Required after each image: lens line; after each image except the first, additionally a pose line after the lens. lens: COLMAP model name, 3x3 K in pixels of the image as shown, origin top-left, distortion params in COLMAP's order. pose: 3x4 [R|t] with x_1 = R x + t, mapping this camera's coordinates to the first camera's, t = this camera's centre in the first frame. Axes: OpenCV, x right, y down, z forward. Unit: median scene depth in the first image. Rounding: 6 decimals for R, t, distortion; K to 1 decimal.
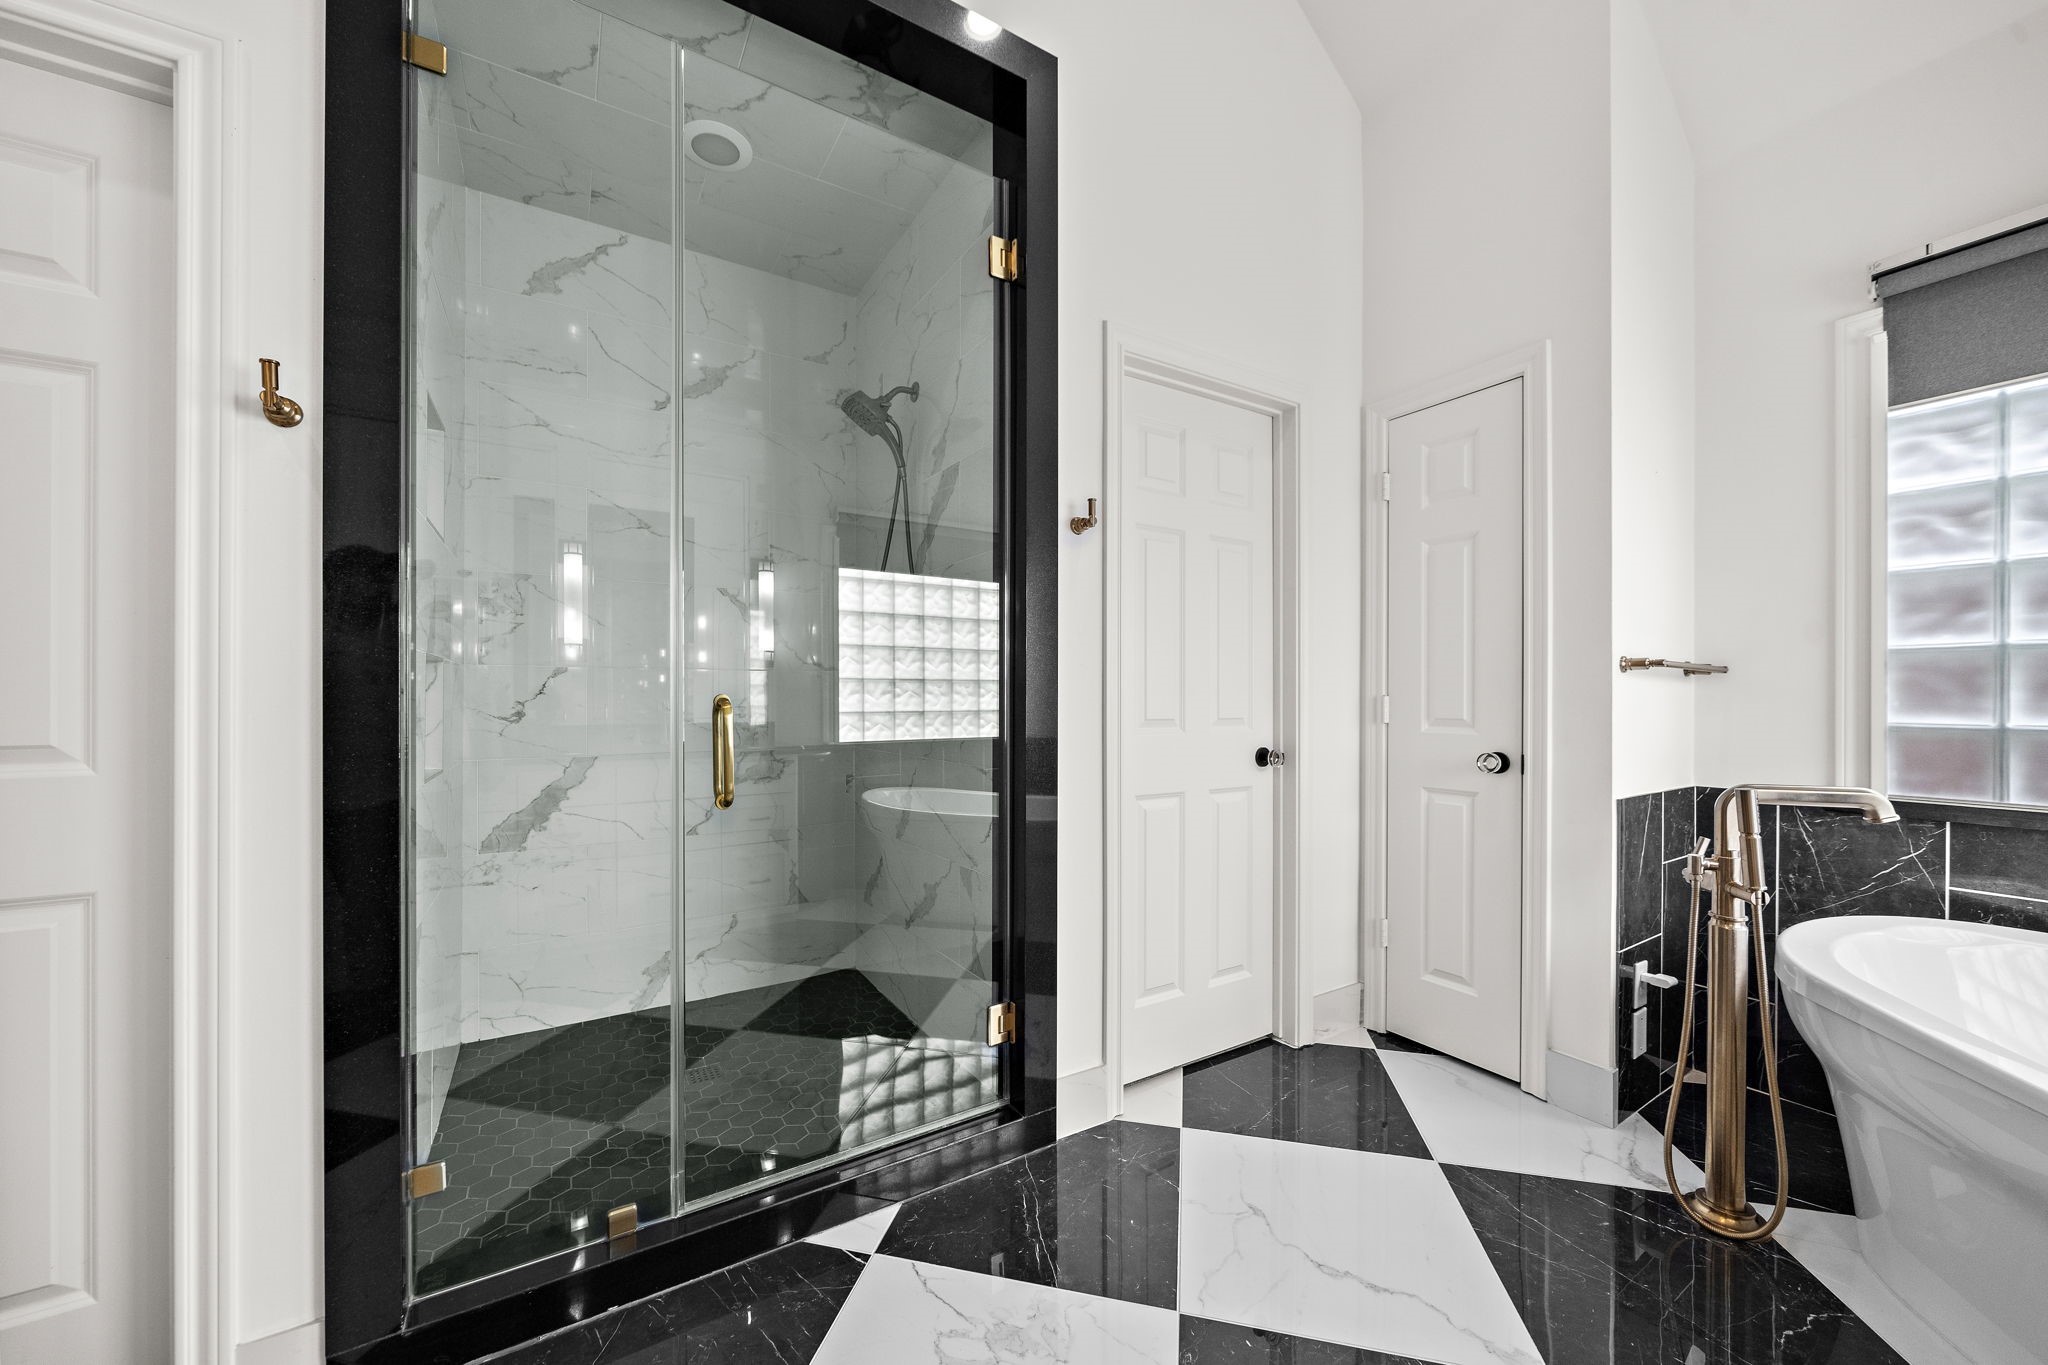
lens RADIAL K [[719.9, 0, 1022.9], [0, 719.9, 693.4], [0, 0, 1]] dist [-0.005348, 0.000596]
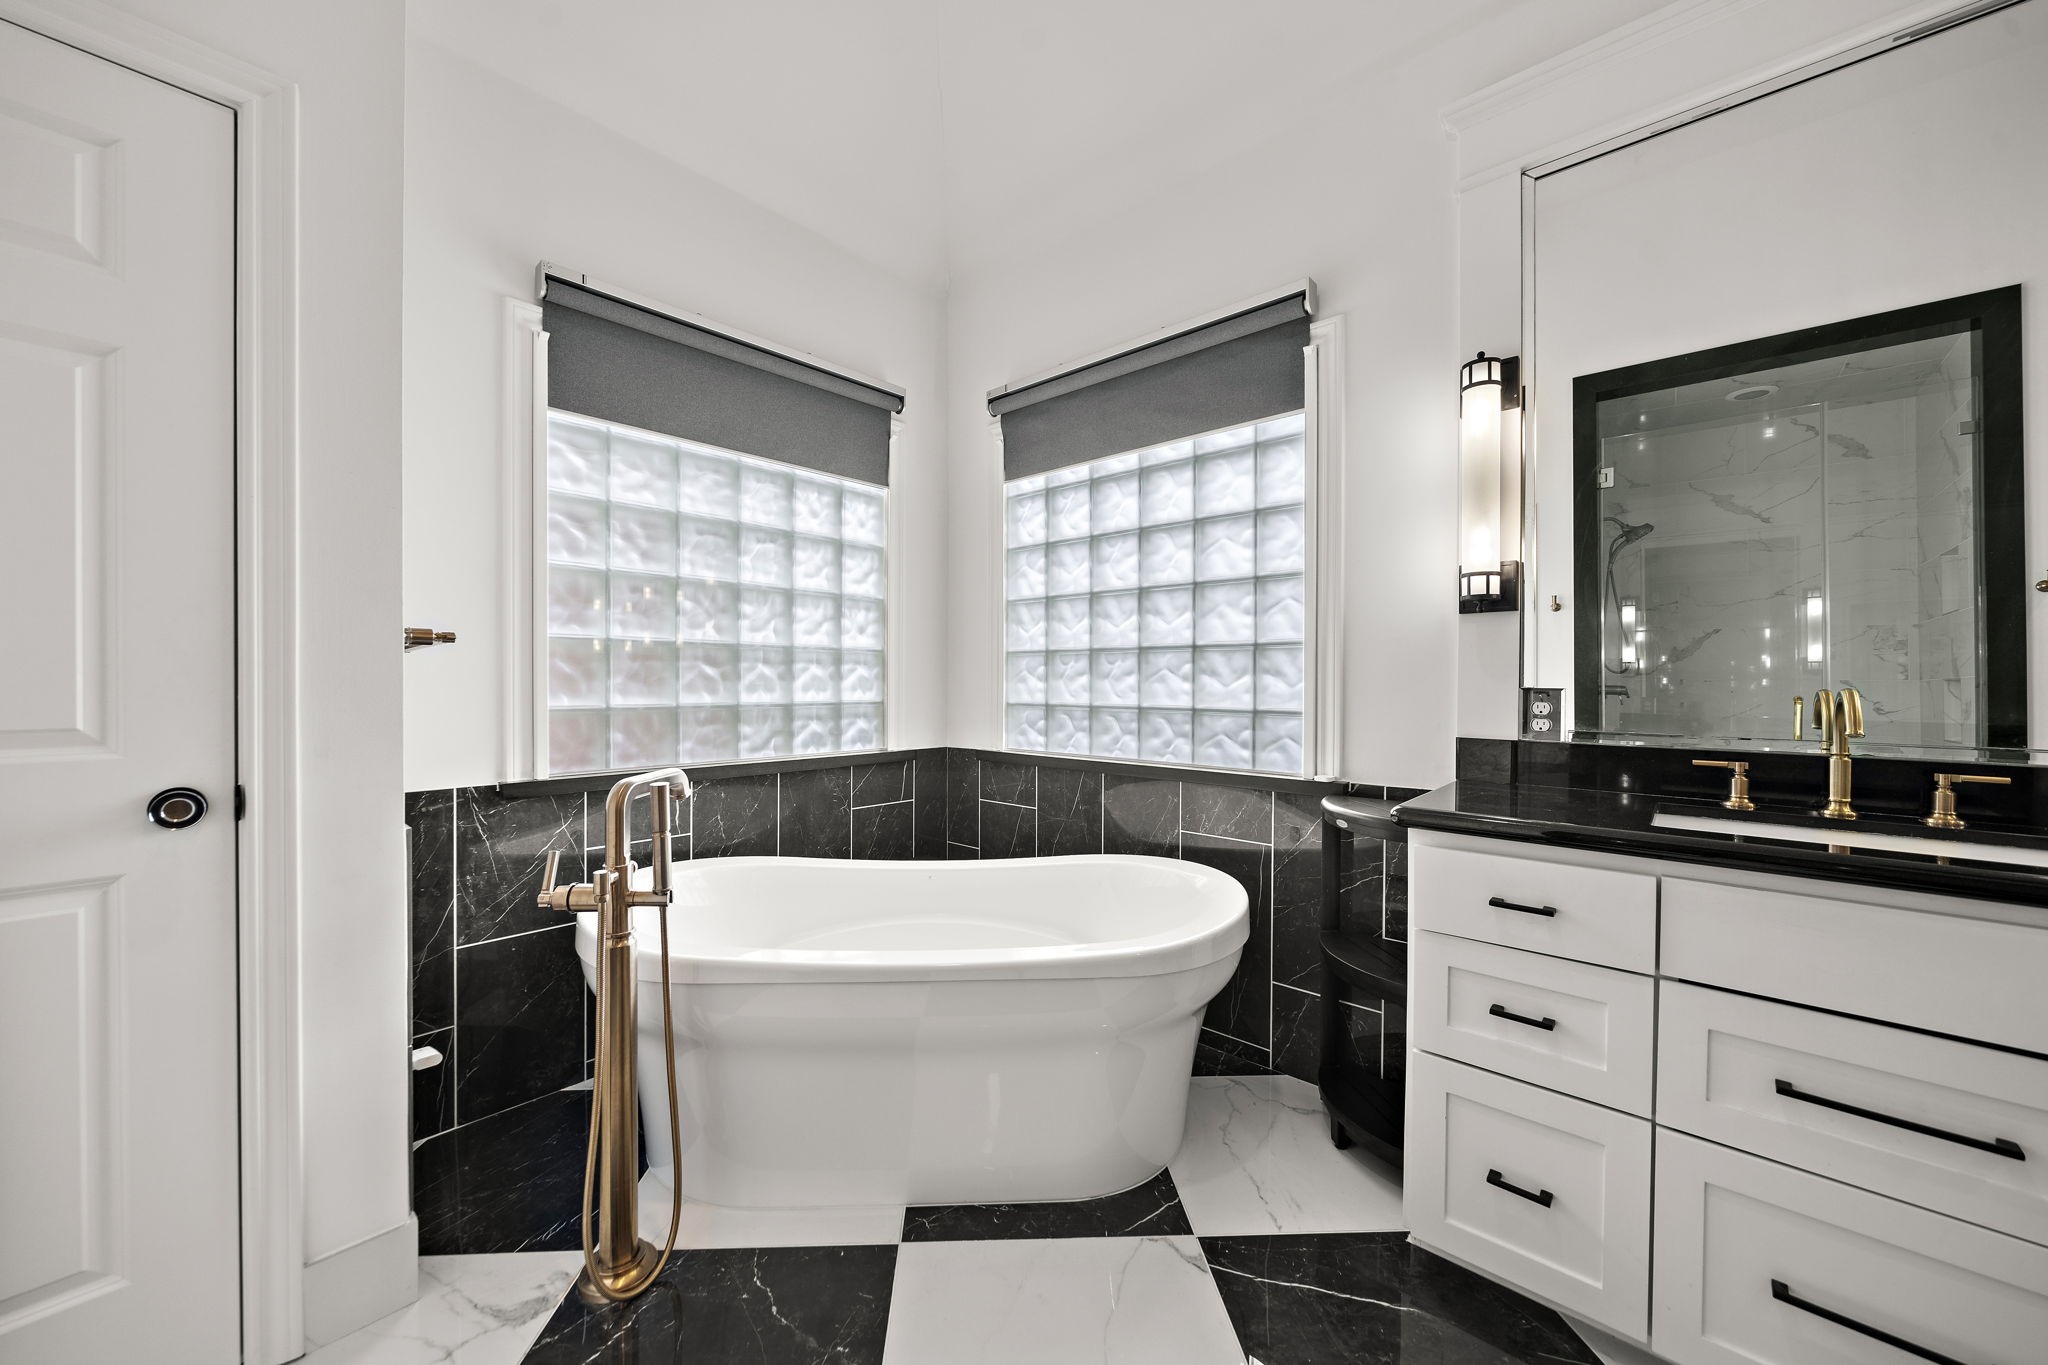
lens RADIAL K [[719.9, 0, 1084.6], [0, 719.9, 682.6], [0, 0, 1]] dist [-0.005348, 0.000596]
pose [[-0.257991, -0.002147, 0.966145, -0.013893], [-0.003560, 0.999993, 0.001272, 0.002338], [-0.966141, -0.003111, -0.257997, 0.512325]]
